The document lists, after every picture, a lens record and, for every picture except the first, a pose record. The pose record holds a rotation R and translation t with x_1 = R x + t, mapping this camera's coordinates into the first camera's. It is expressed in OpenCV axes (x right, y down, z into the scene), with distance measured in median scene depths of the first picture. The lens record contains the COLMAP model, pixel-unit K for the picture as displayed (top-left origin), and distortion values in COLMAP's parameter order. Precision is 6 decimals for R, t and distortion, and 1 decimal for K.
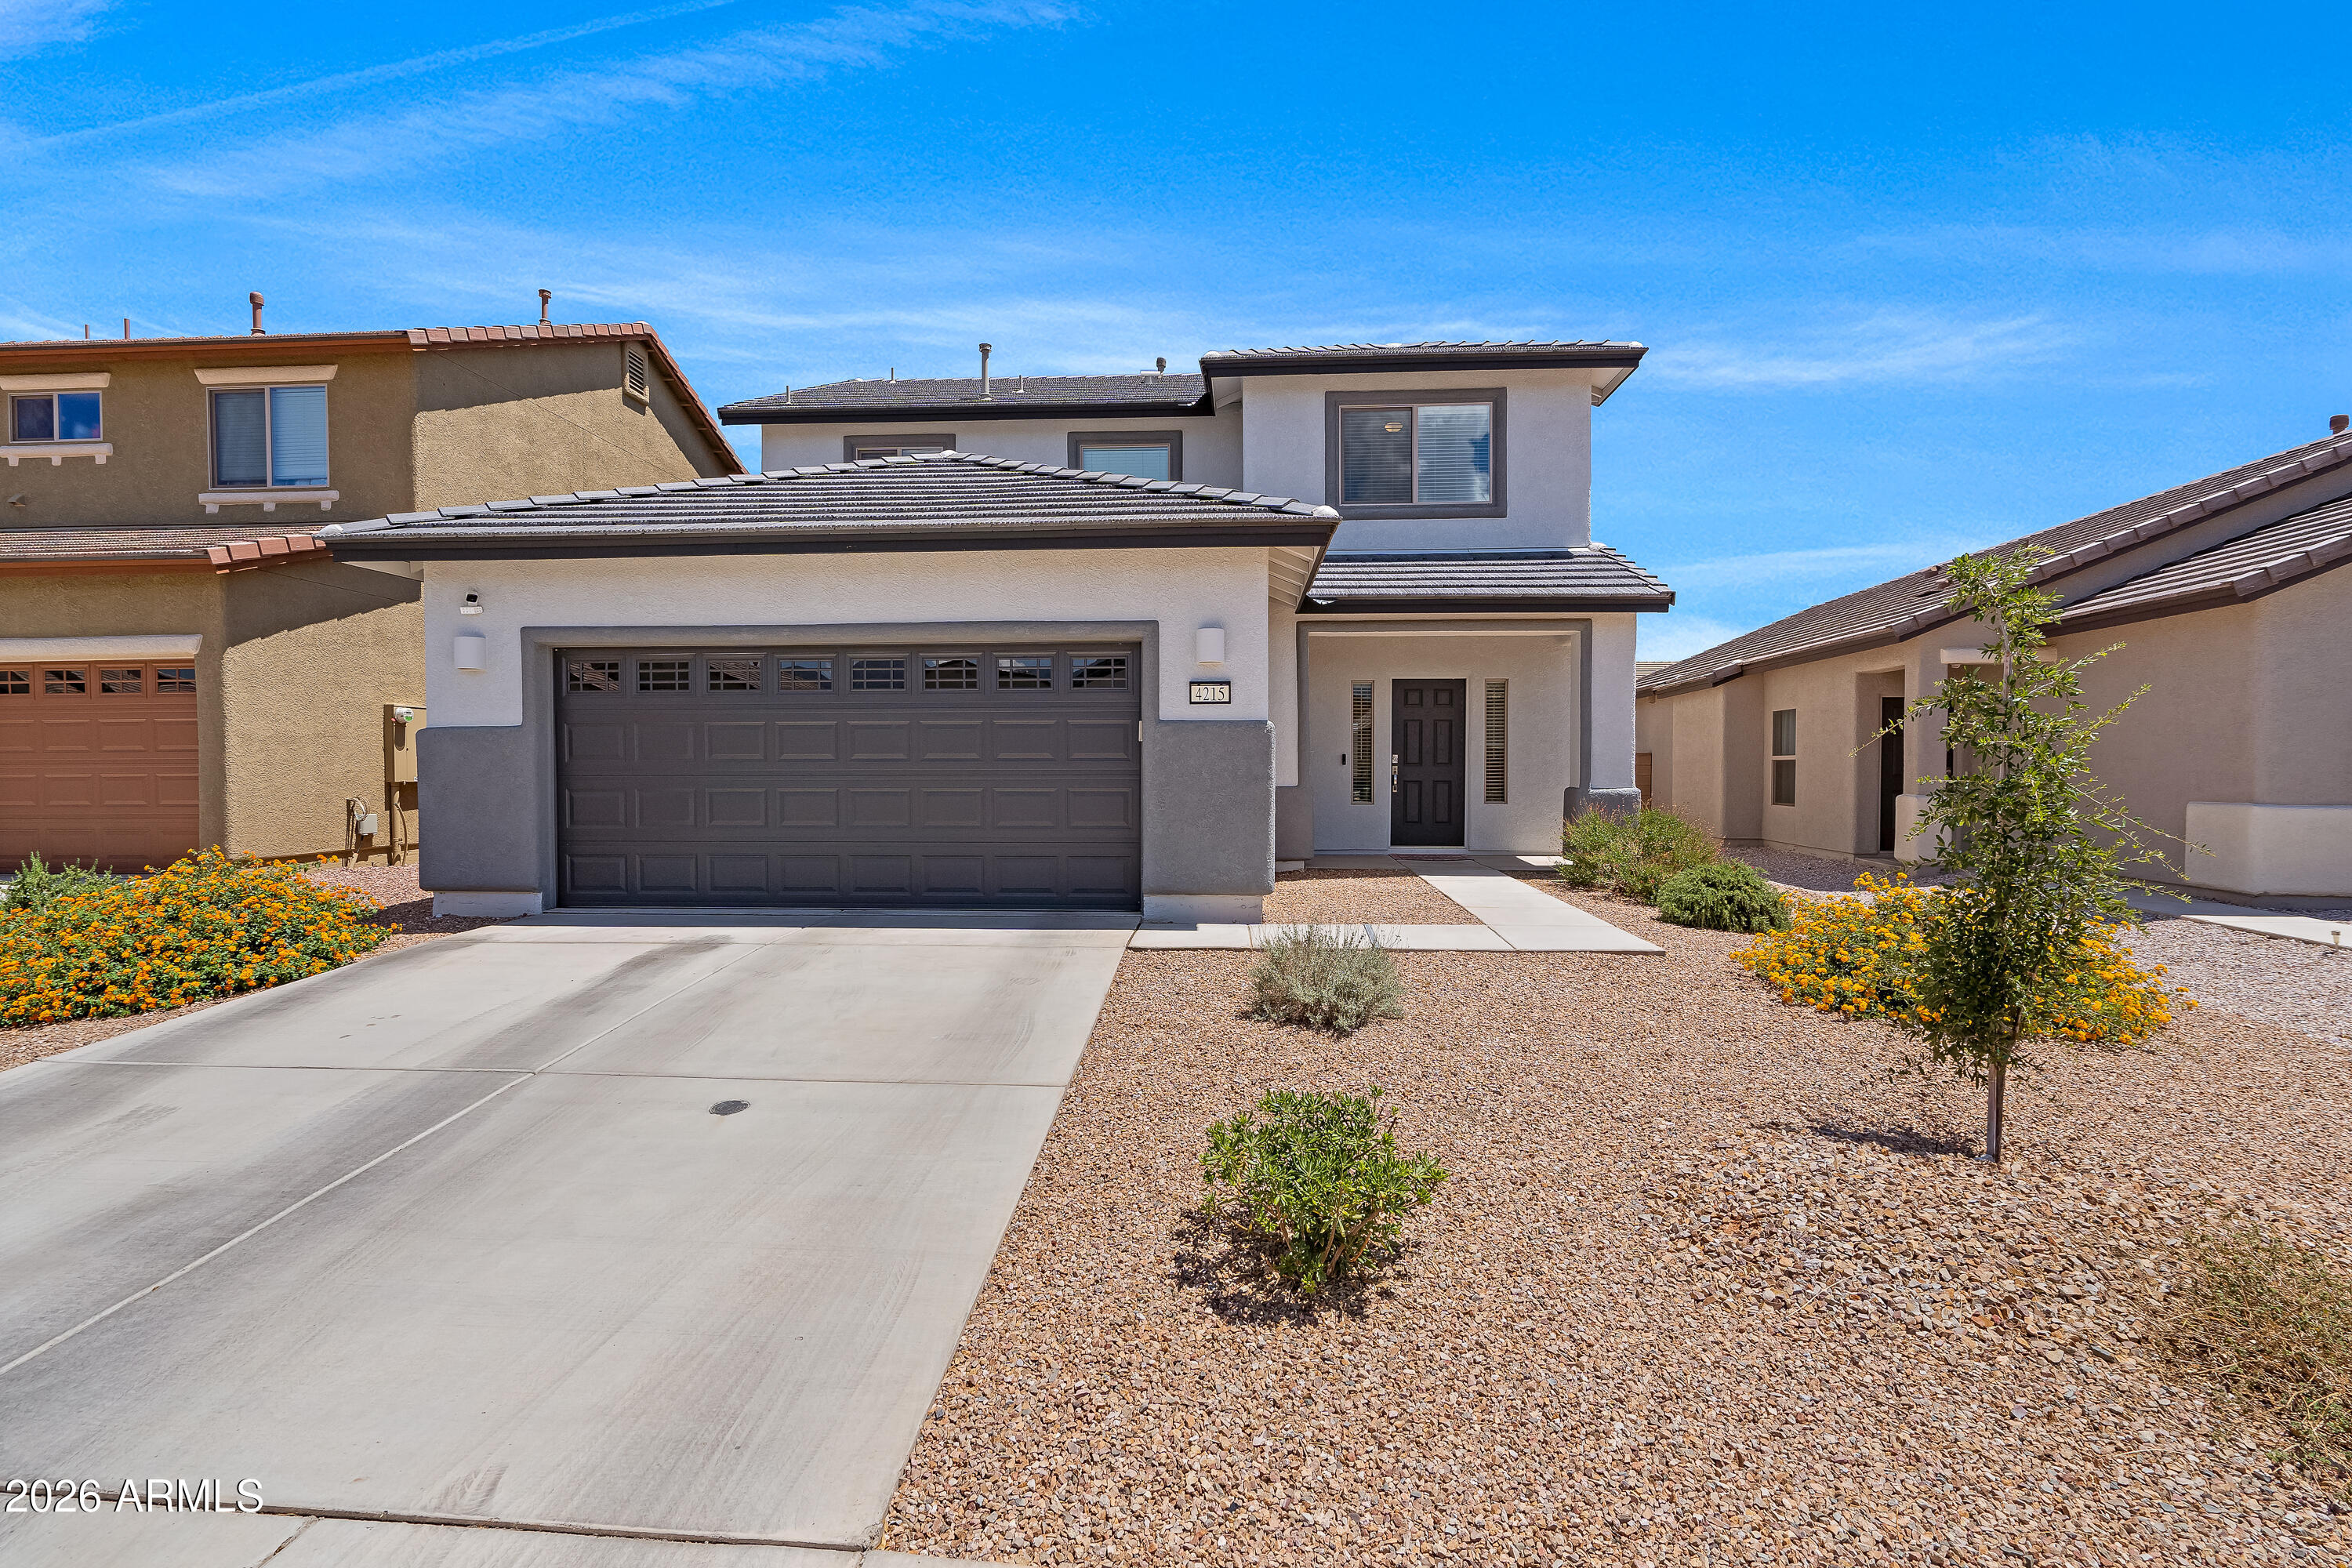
lens RADIAL K [[1080.0, 0, 1164.7], [0, 1080.0, 795.1], [0, 0, 1]] dist [-0.008050, 0.001518]
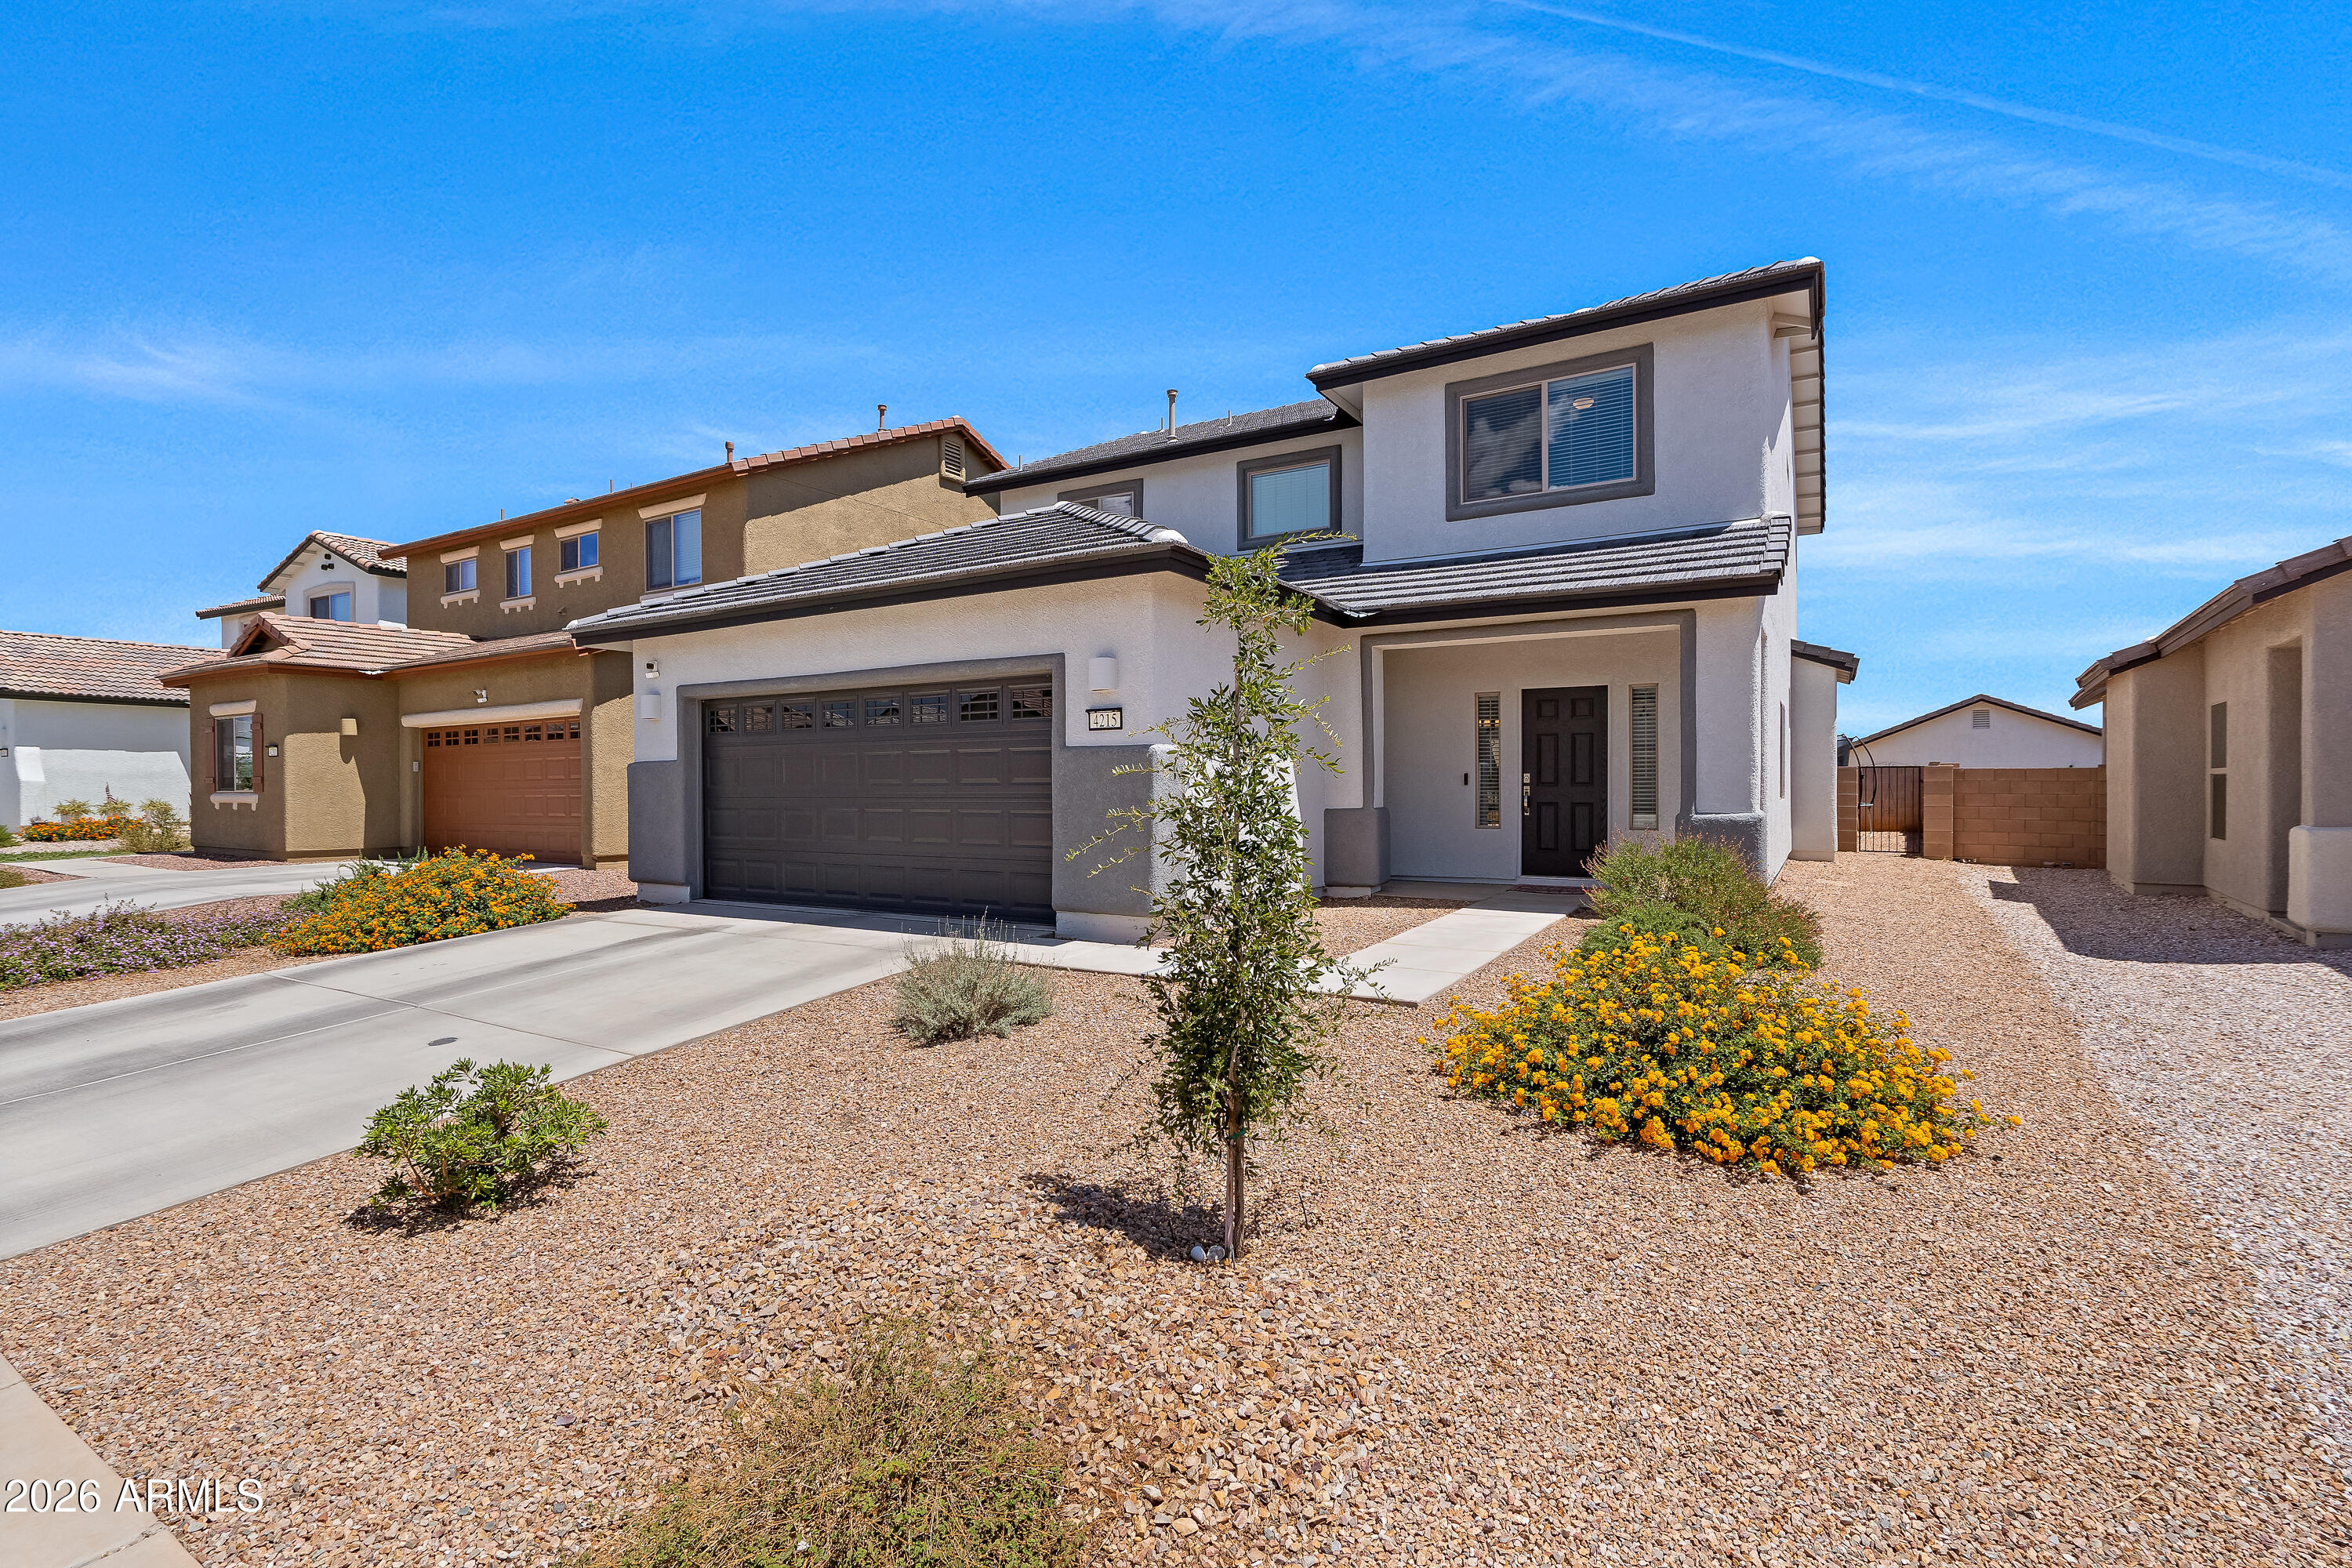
lens RADIAL K [[1080.0, 0, 1164.7], [0, 1080.0, 795.1], [0, 0, 1]] dist [-0.008050, 0.001518]
pose [[0.884842, 0.000713, -0.465891, 0.431736], [-0.007471, 0.999892, -0.012659, -0.006869], [0.465832, 0.014682, 0.884752, 0.081097]]
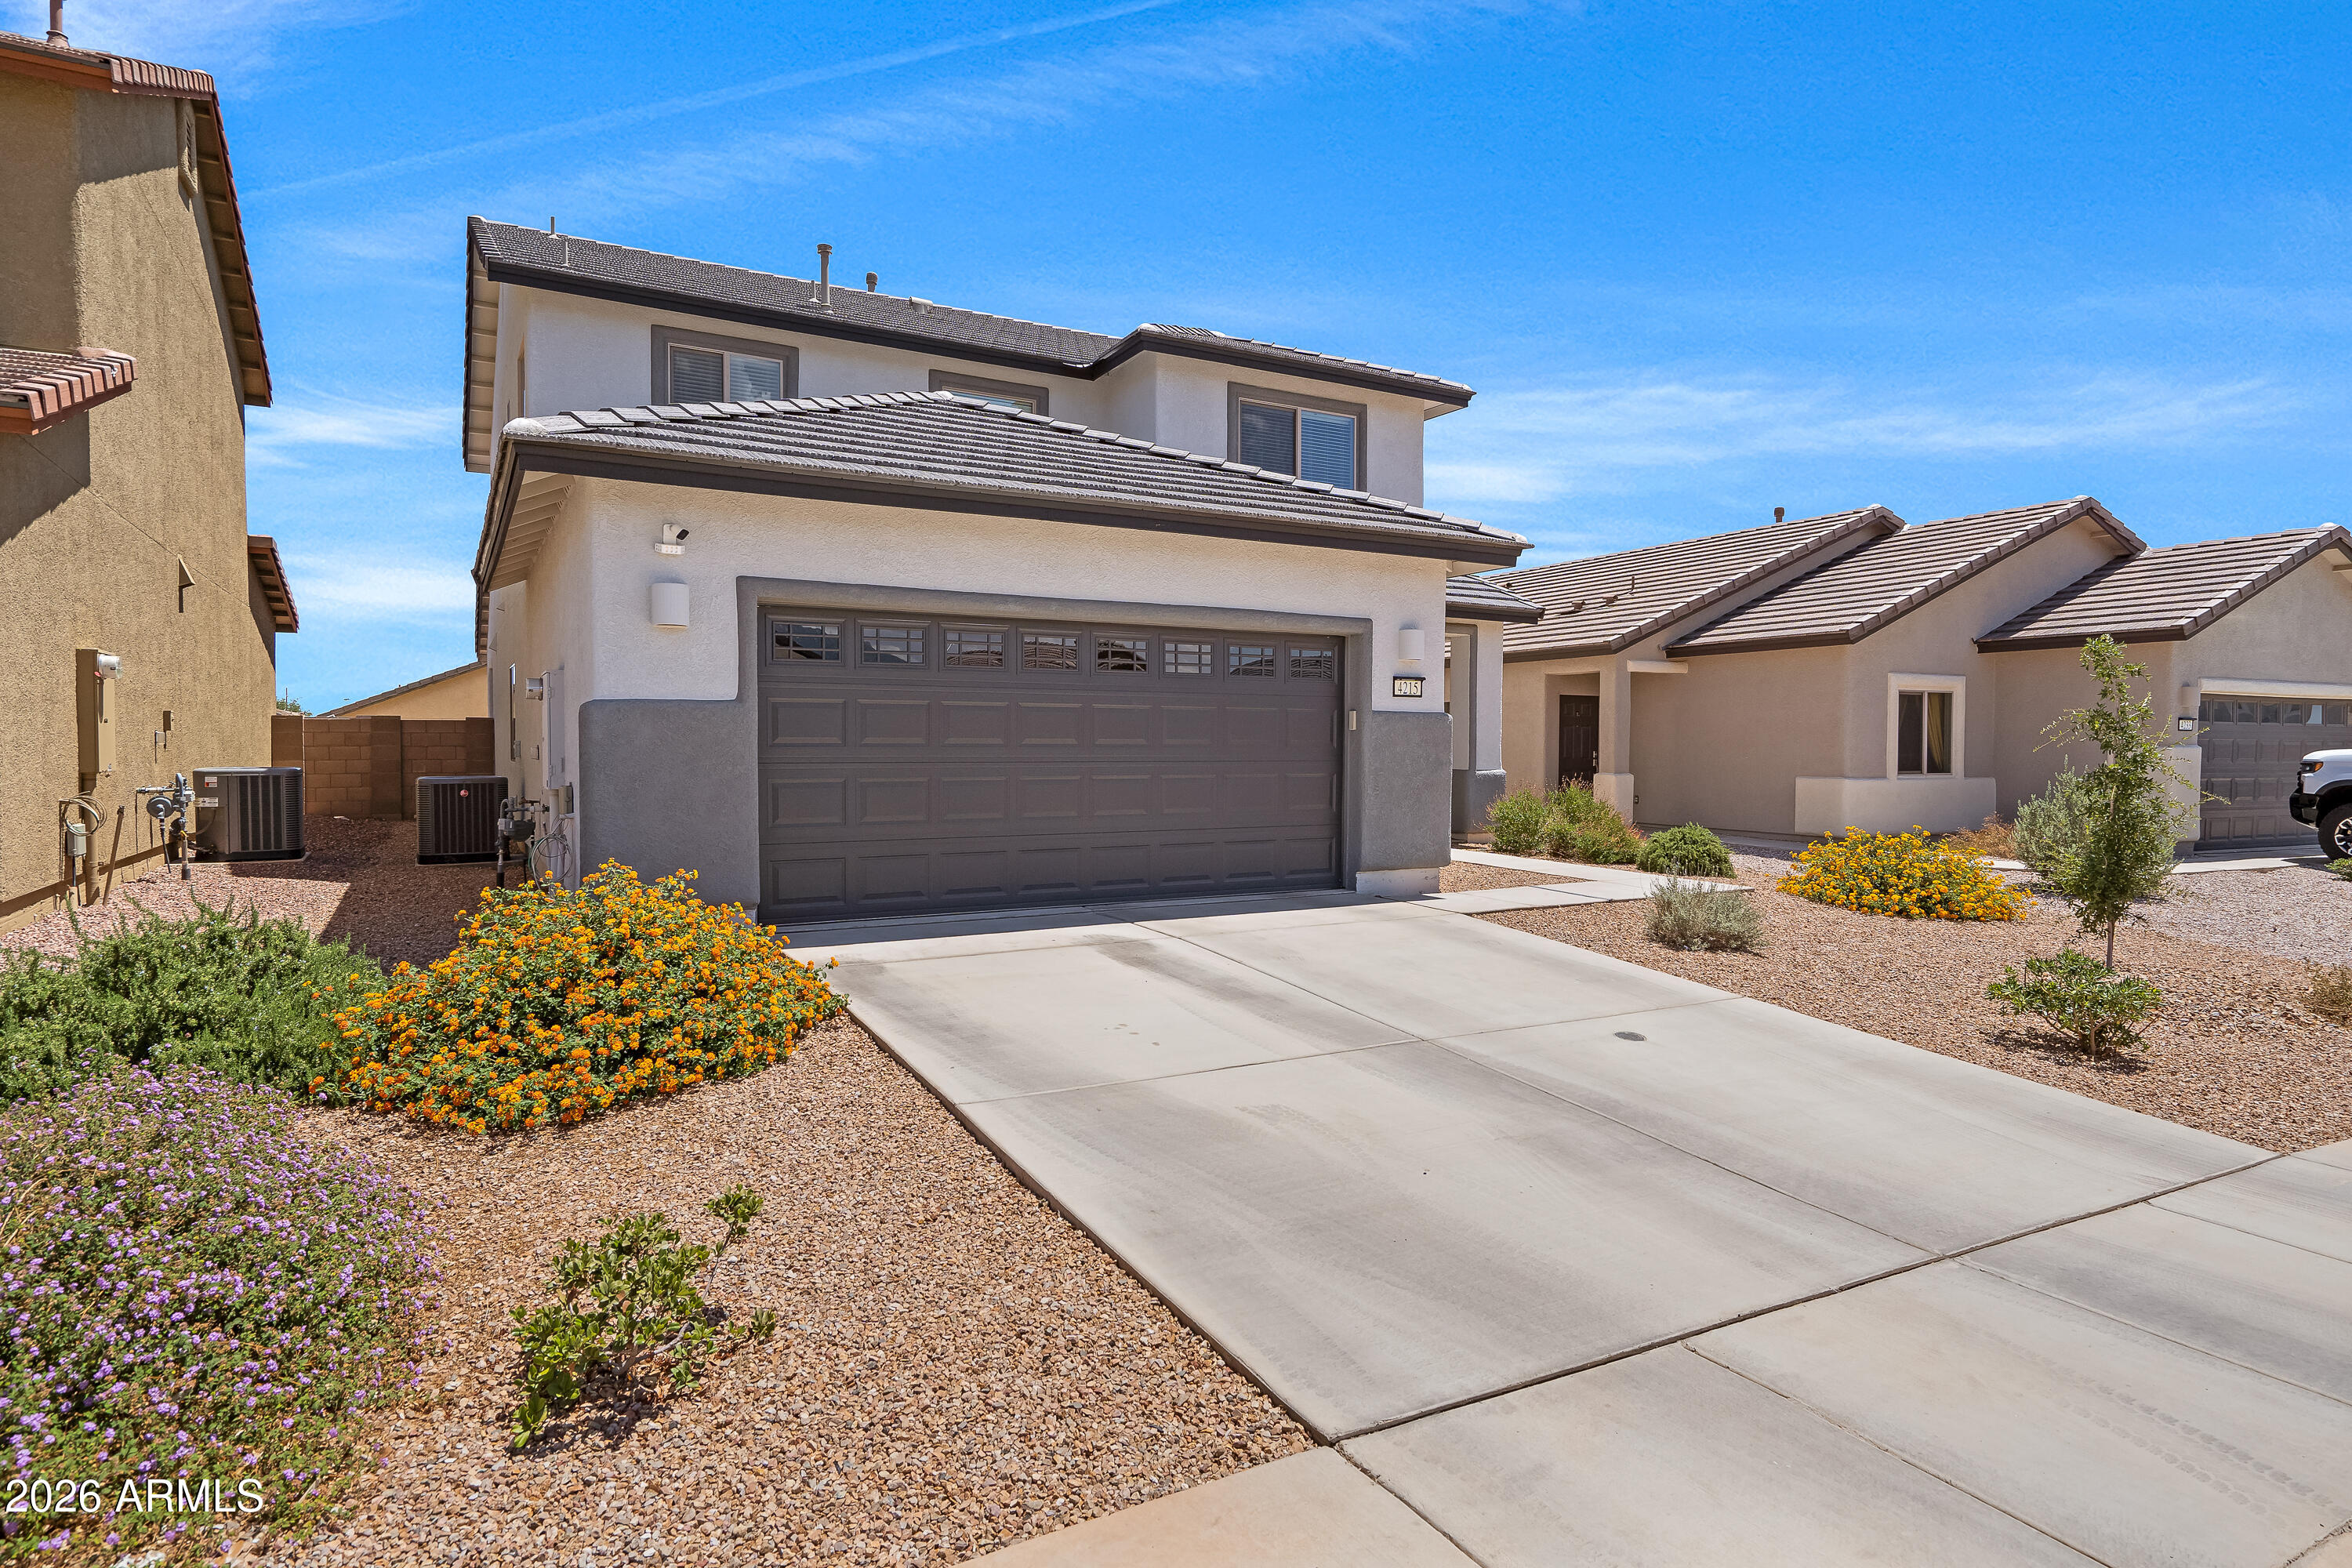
lens RADIAL K [[1284.5, 0, 1176.0], [0, 1284.5, 784.0], [0, 0, 1]] dist [-0.007462, -0.001140]
pose [[0.830224, -0.012788, 0.557284, -0.667109], [0.009986, 0.999918, 0.008068, -0.006074], [-0.557341, -0.001133, 0.830283, 0.028436]]
